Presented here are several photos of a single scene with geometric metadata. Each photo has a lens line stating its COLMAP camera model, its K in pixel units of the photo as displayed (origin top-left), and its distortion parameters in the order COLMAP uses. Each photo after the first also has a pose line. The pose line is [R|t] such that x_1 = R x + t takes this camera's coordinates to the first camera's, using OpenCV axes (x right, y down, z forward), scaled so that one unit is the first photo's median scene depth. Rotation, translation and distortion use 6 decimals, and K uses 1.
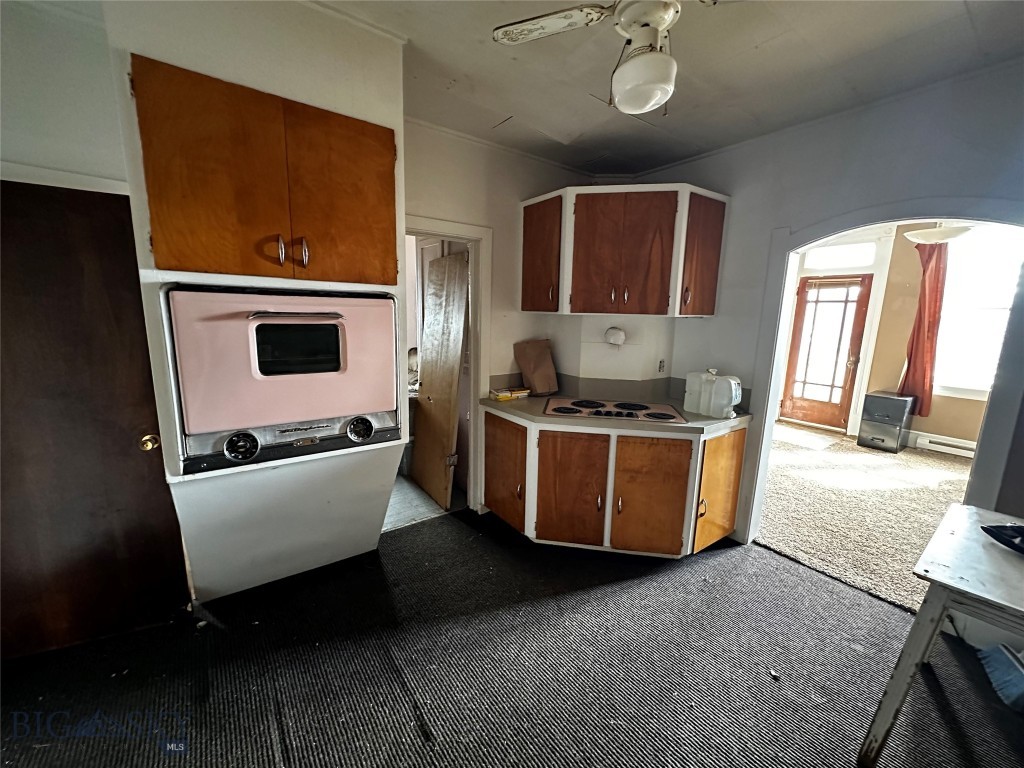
lens RADIAL K [[408.2, 0, 512.0], [0, 408.2, 384.0], [0, 0, 1]] dist [0.000963, 0.000160]
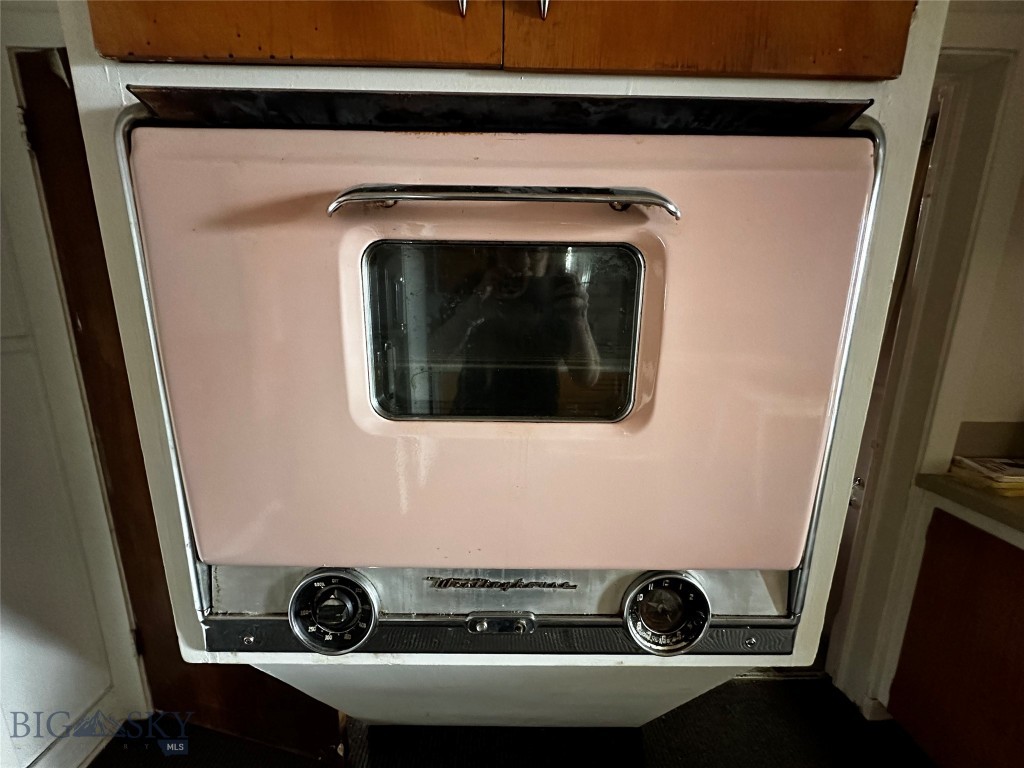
lens RADIAL K [[408.2, 0, 512.0], [0, 408.2, 384.0], [0, 0, 1]] dist [0.000963, 0.000160]
pose [[0.813627, 0.105548, -0.571726, -0.322164], [-0.094107, 0.994324, 0.049642, -0.062634], [0.573720, 0.013413, 0.818942, 0.716329]]
